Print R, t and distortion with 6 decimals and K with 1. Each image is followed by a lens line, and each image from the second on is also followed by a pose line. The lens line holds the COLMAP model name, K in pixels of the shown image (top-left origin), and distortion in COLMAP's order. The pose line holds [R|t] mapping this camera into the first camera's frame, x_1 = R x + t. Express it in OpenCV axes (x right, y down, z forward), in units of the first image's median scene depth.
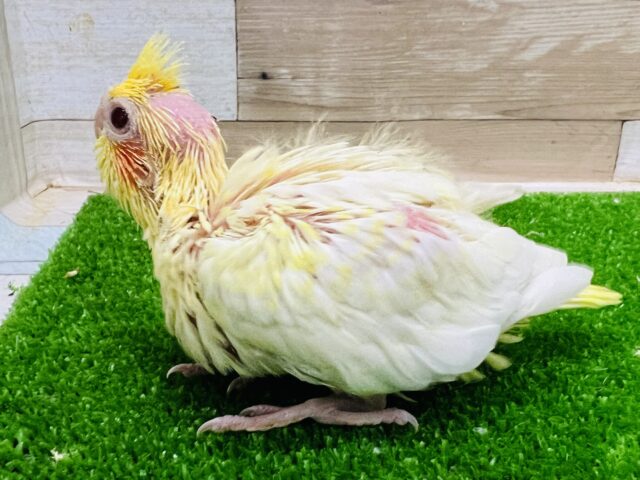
lens RADIAL K [[684.8, 0, 310.3], [0, 684.8, 239.9], [0, 0, 1]] dist [-0.010582, 0.000000]
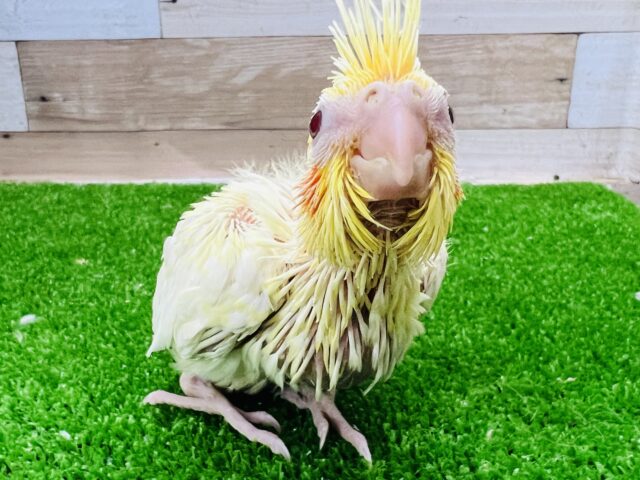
lens RADIAL K [[684.8, 0, 323.1], [0, 684.8, 241.3], [0, 0, 1]] dist [-0.010582, 0.000000]
pose [[0.991669, 0.013201, -0.128132, 0.660562], [-0.017329, 0.999364, -0.031157, 0.079337], [0.127640, 0.033118, 0.991268, -0.278290]]
